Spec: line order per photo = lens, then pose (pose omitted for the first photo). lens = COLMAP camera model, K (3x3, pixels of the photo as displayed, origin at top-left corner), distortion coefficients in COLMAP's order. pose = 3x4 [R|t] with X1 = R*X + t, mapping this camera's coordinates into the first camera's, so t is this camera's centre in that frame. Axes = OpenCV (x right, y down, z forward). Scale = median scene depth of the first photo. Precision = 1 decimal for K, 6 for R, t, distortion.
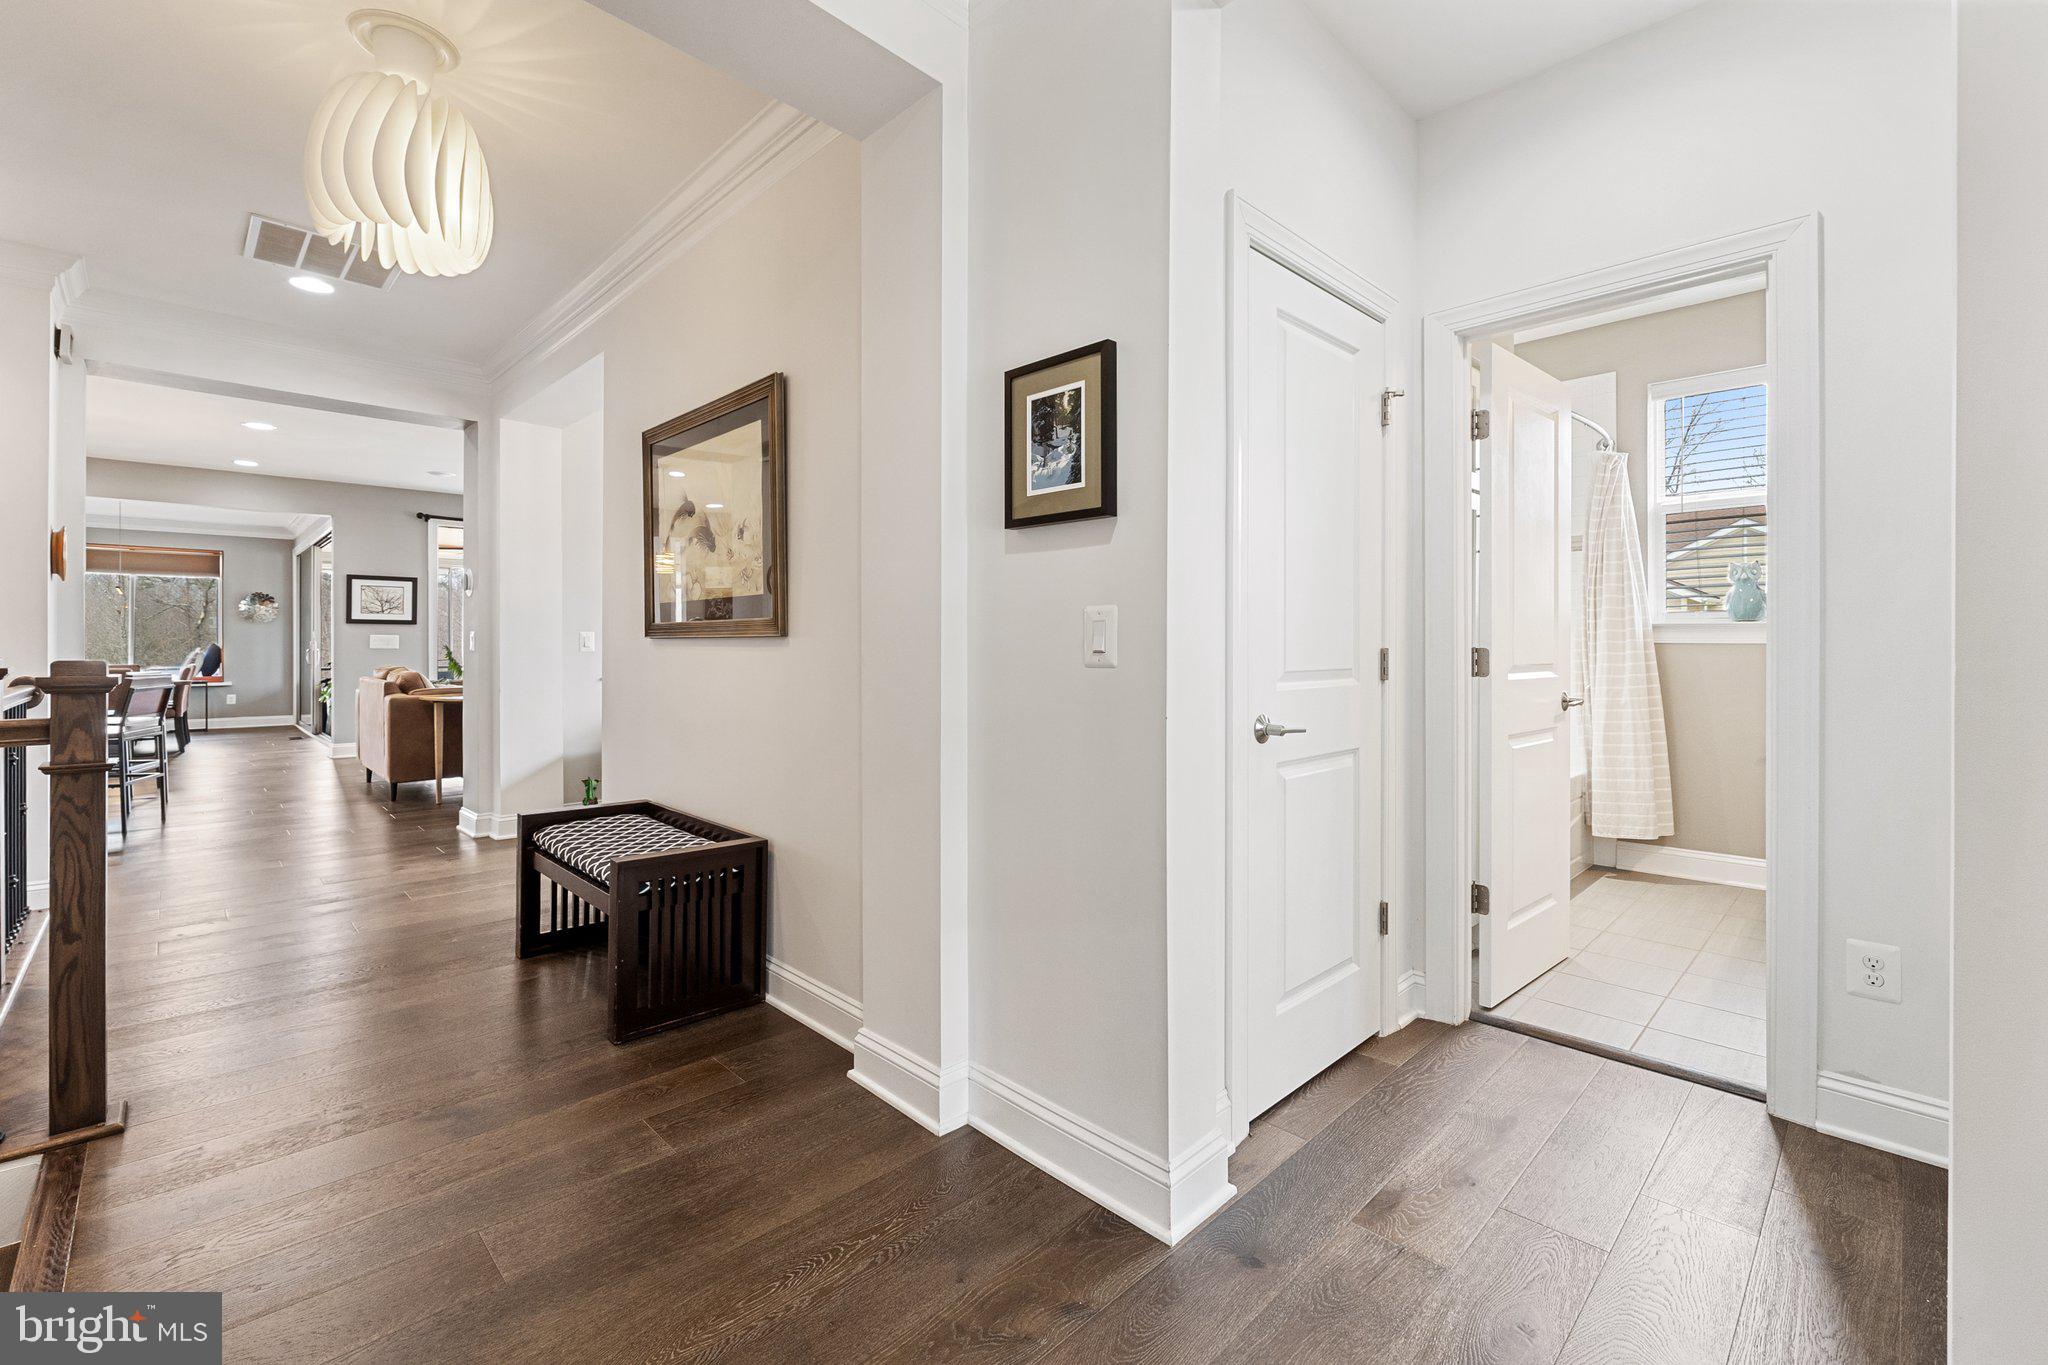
lens RADIAL K [[873.7, 0, 1011.5], [0, 873.7, 664.7], [0, 0, 1]] dist [0.003946, -0.007276]
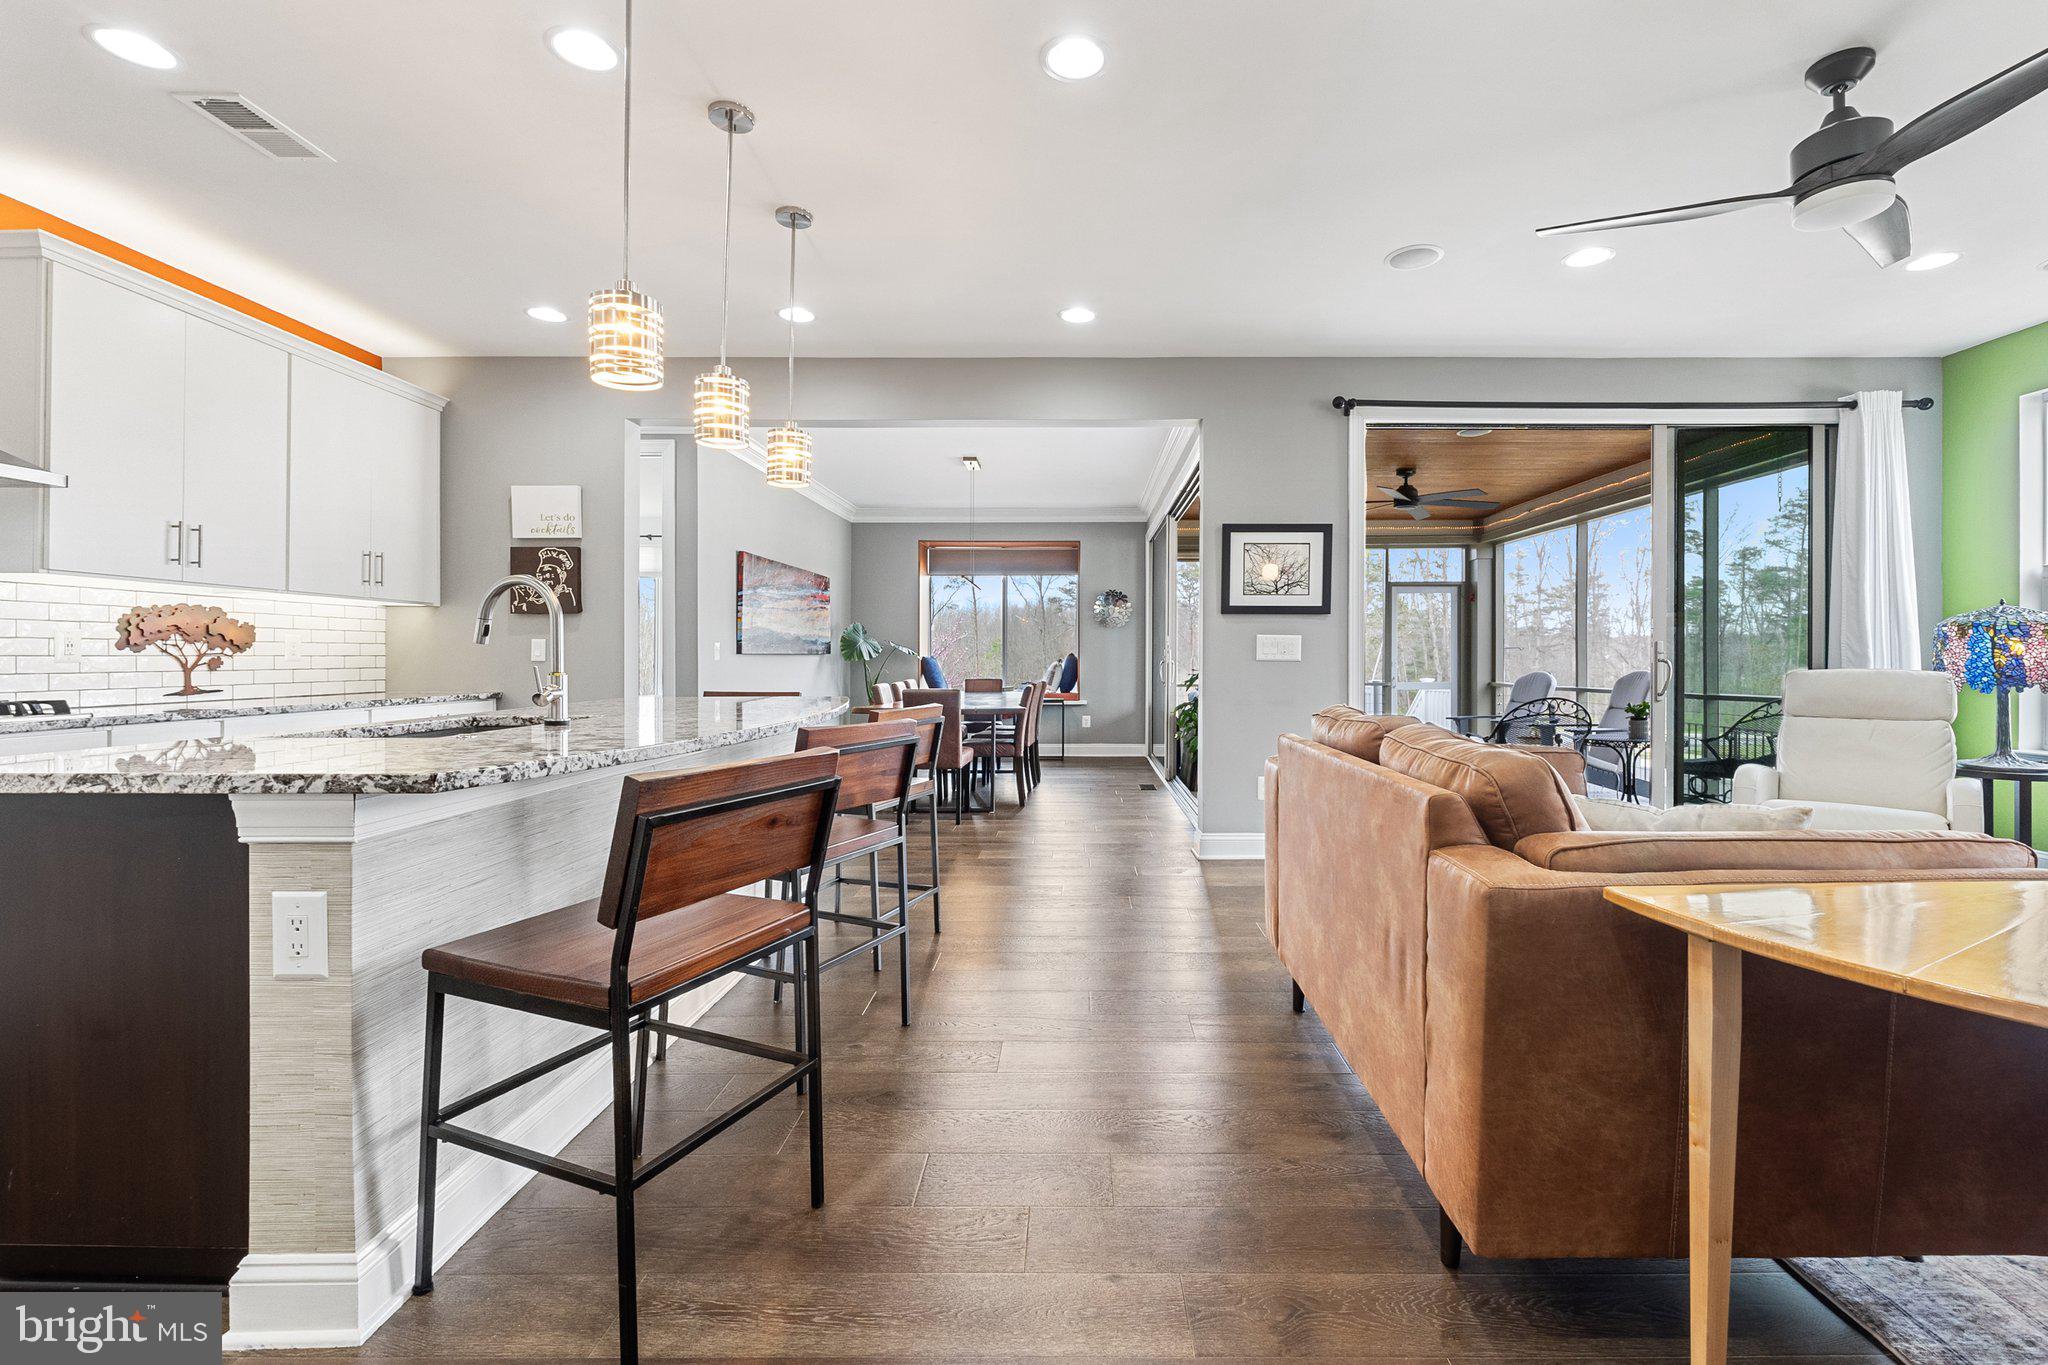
lens RADIAL K [[888.3, 0, 1078.0], [0, 888.3, 664.4], [0, 0, 1]] dist [-0.004303, -0.000713]
pose [[0.722042, -0.000685, -0.691849, -1.412180], [-0.005016, 0.999968, -0.006225, -0.038706], [0.691832, 0.007965, 0.722015, 1.714439]]
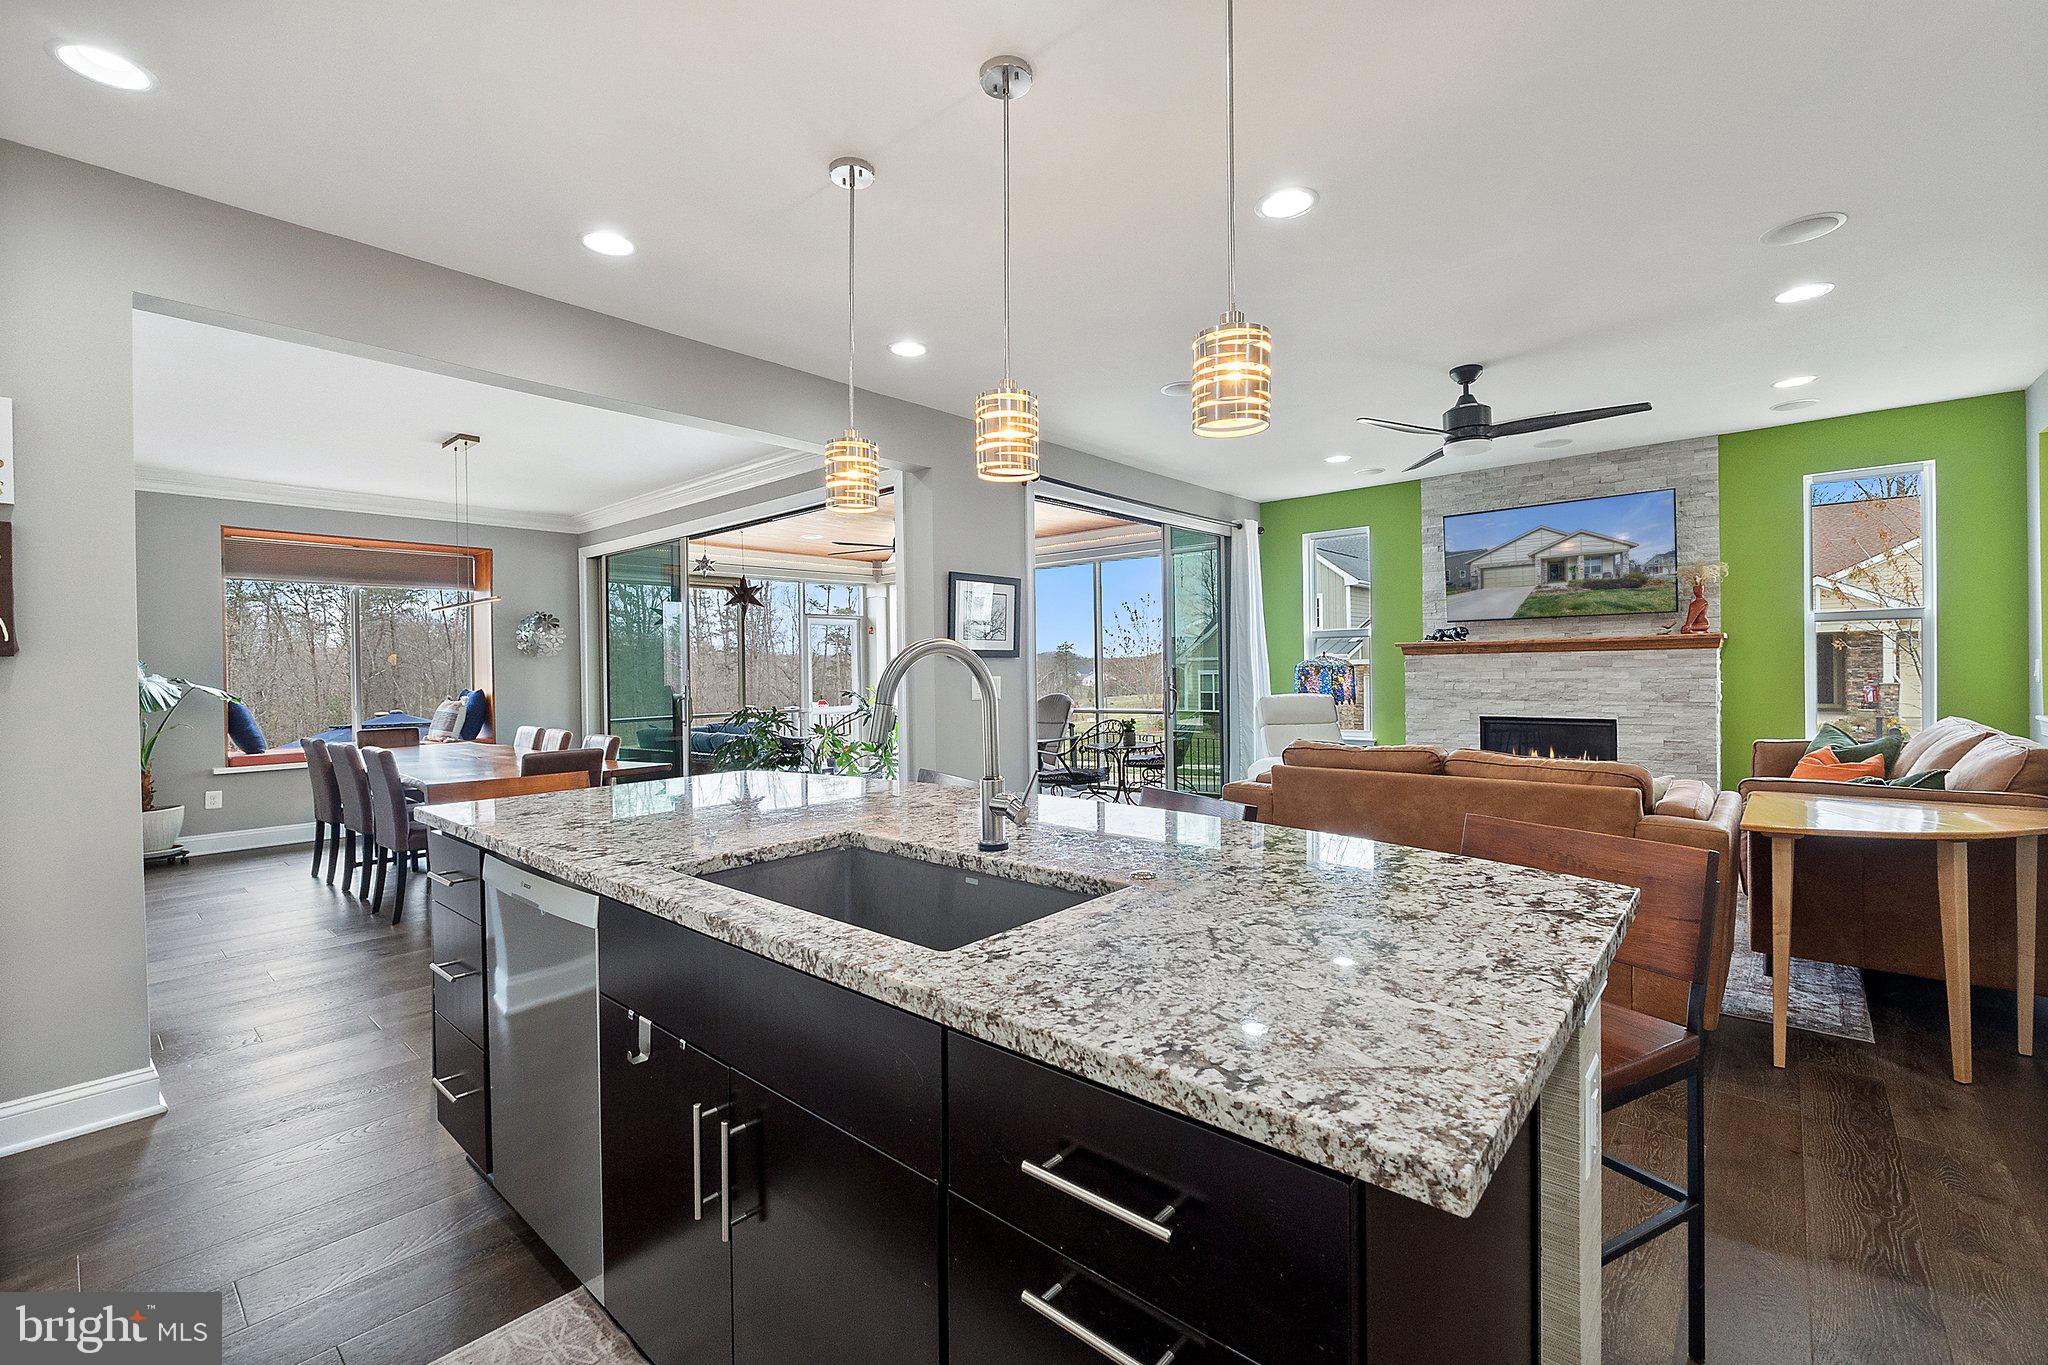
lens RADIAL K [[866.9, 0, 1021.7], [0, 866.9, 667.2], [0, 0, 1]] dist [-0.006217, 0.000074]
pose [[0.996937, -0.020016, 0.075598, -2.413335], [0.021205, 0.999663, -0.014961, -0.100454], [-0.075273, 0.016518, 0.997026, 1.371568]]
